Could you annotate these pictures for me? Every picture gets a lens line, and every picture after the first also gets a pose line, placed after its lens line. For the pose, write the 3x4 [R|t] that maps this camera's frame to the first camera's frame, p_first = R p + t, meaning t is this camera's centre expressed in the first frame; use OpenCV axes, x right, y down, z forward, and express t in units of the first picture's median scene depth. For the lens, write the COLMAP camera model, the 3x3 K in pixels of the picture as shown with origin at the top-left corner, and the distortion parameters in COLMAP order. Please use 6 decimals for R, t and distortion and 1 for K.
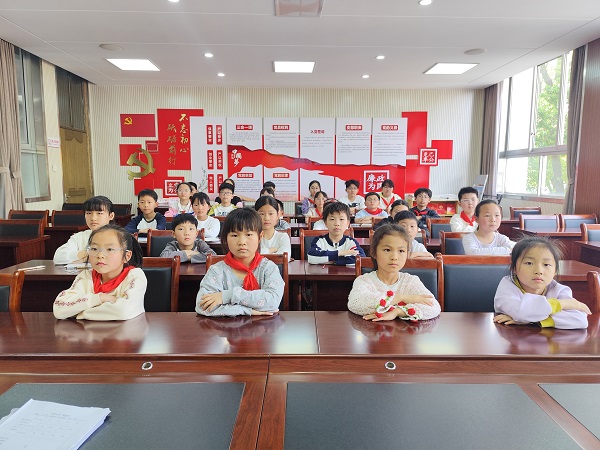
lens RADIAL K [[408.2, 0, 298.0], [0, 408.2, 225.1], [0, 0, 1]] dist [0.007428, -0.007756]
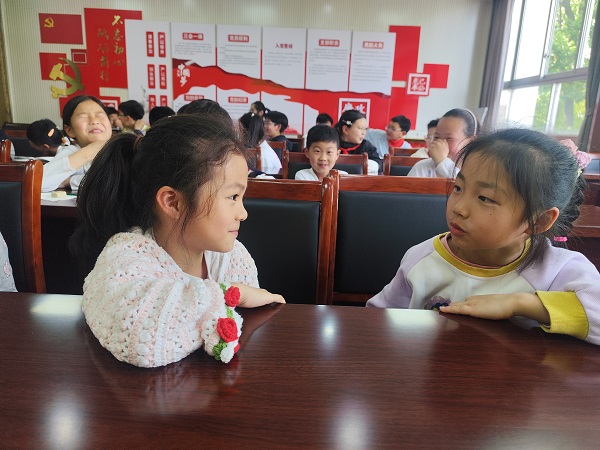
lens RADIAL K [[408.2, 0, 302.1], [0, 408.2, 225.1], [0, 0, 1]] dist [0.007428, -0.007756]
pose [[0.999337, 0.035555, 0.007821, 0.091709], [-0.036239, 0.992055, 0.120470, 0.025994], [-0.003476, -0.120674, 0.992686, 0.151429]]
